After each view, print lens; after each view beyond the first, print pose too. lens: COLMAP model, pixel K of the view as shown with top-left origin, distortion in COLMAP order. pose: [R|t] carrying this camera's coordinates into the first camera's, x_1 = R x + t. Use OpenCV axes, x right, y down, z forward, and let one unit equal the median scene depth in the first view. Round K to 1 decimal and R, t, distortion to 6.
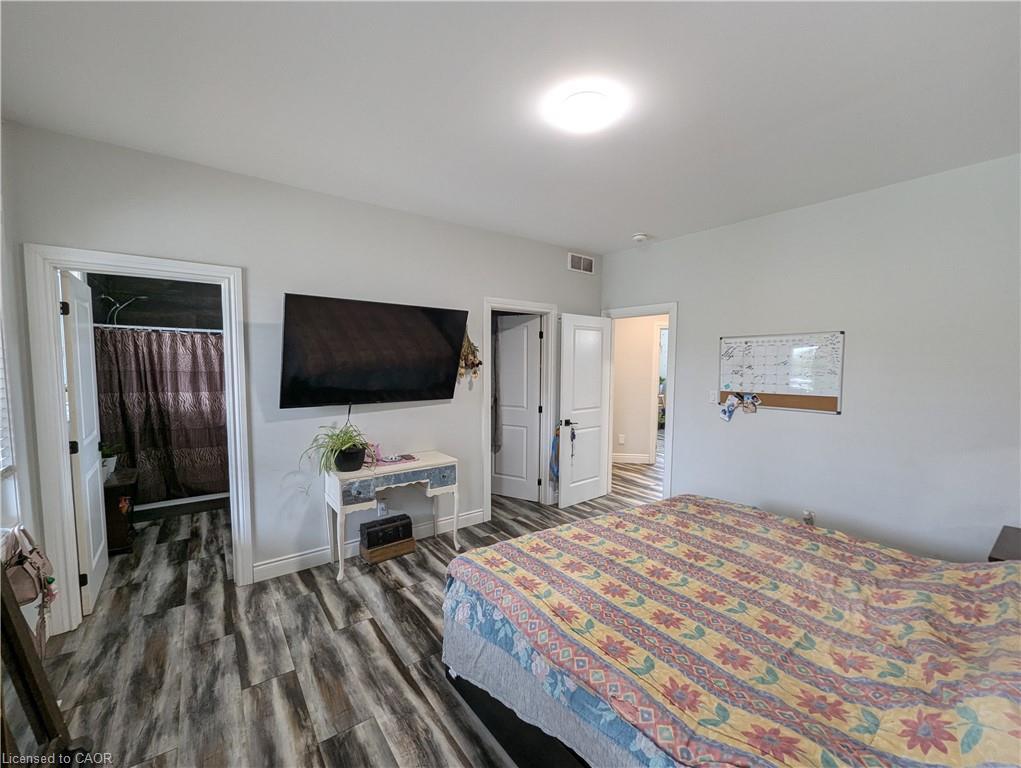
lens RADIAL K [[421.0, 0, 515.5], [0, 421.0, 387.4], [0, 0, 1]] dist [-0.000840, 0.000579]
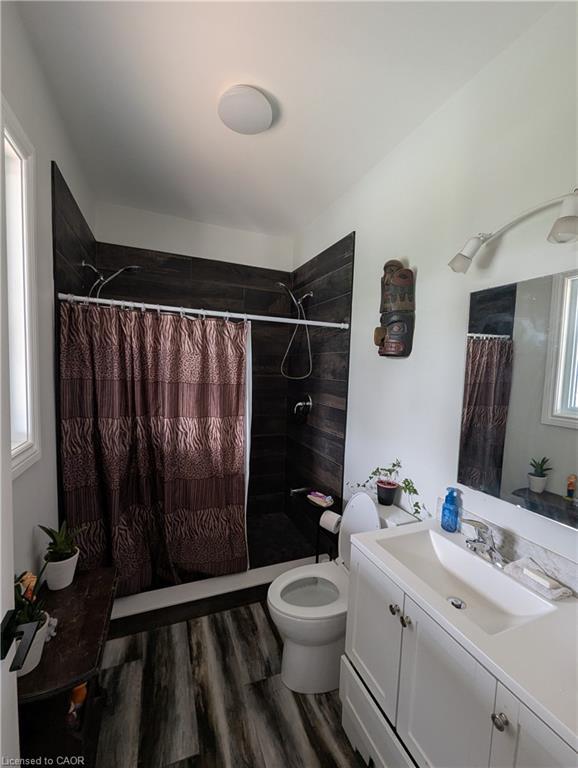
lens RADIAL K [[316.7, 0, 288.5], [0, 316.7, 386.6], [0, 0, 1]] dist [-0.000840, 0.000579]
pose [[0.966259, 0.046099, -0.253414, -0.526245], [-0.047506, 0.998871, 0.000566, -0.038263], [0.253154, 0.011492, 0.967358, 0.592687]]
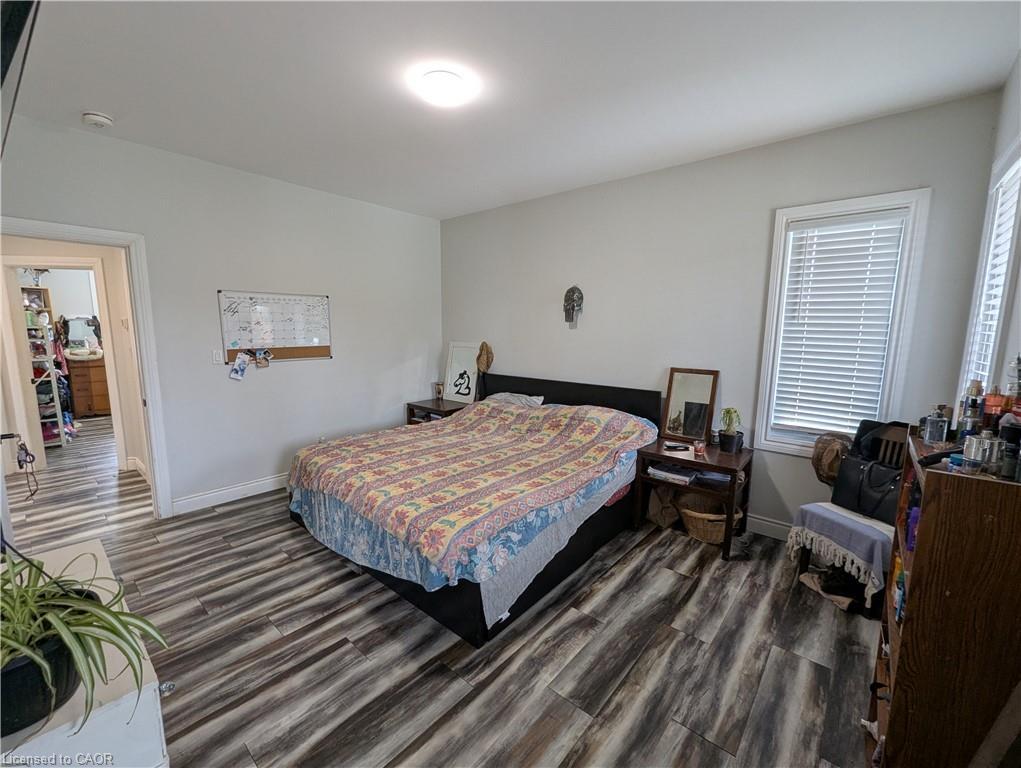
lens RADIAL K [[421.0, 0, 515.1], [0, 421.0, 386.6], [0, 0, 1]] dist [-0.000840, 0.000579]
pose [[-0.217591, -0.145515, 0.965132, -1.500208], [0.049780, 0.985883, 0.159866, -0.074113], [-0.974770, 0.082830, -0.207276, 1.580259]]
